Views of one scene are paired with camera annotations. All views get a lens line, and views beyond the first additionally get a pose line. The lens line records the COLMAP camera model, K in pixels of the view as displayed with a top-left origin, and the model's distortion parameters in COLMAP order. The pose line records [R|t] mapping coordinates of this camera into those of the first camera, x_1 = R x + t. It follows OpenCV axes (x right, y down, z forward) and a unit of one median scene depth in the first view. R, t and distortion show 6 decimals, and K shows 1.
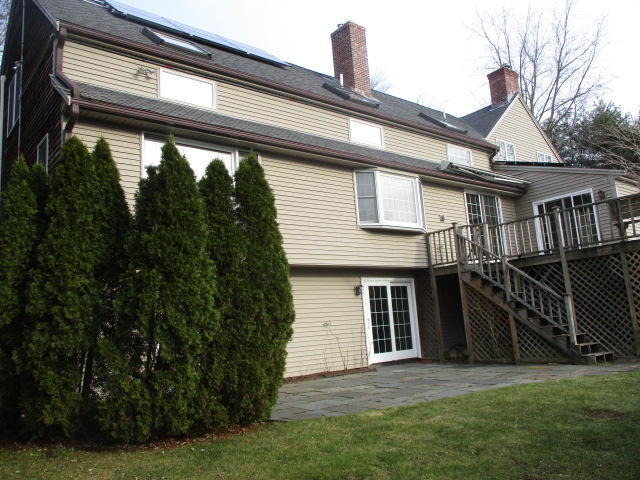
lens RADIAL K [[534.8, 0, 318.7], [0, 534.8, 237.6], [0, 0, 1]] dist [-0.014871, 0.000769]
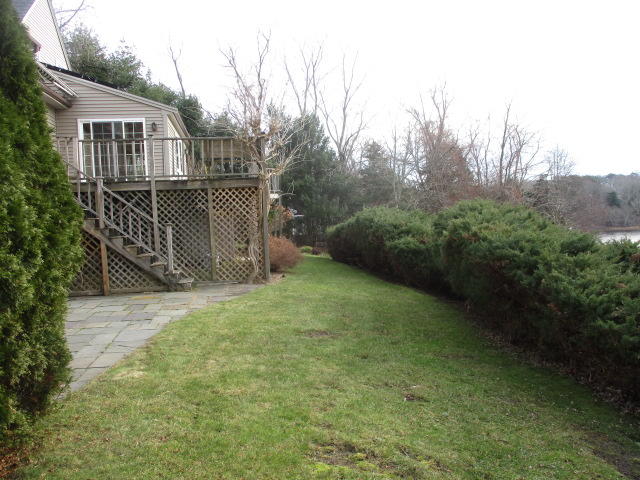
lens RADIAL K [[534.8, 0, 319.2], [0, 534.8, 241.2], [0, 0, 1]] dist [-0.014871, 0.000769]
pose [[0.490217, 0.010115, 0.871542, -0.259963], [-0.141778, 0.987541, 0.068285, 0.026813], [-0.859992, -0.157039, 0.485543, 0.238306]]
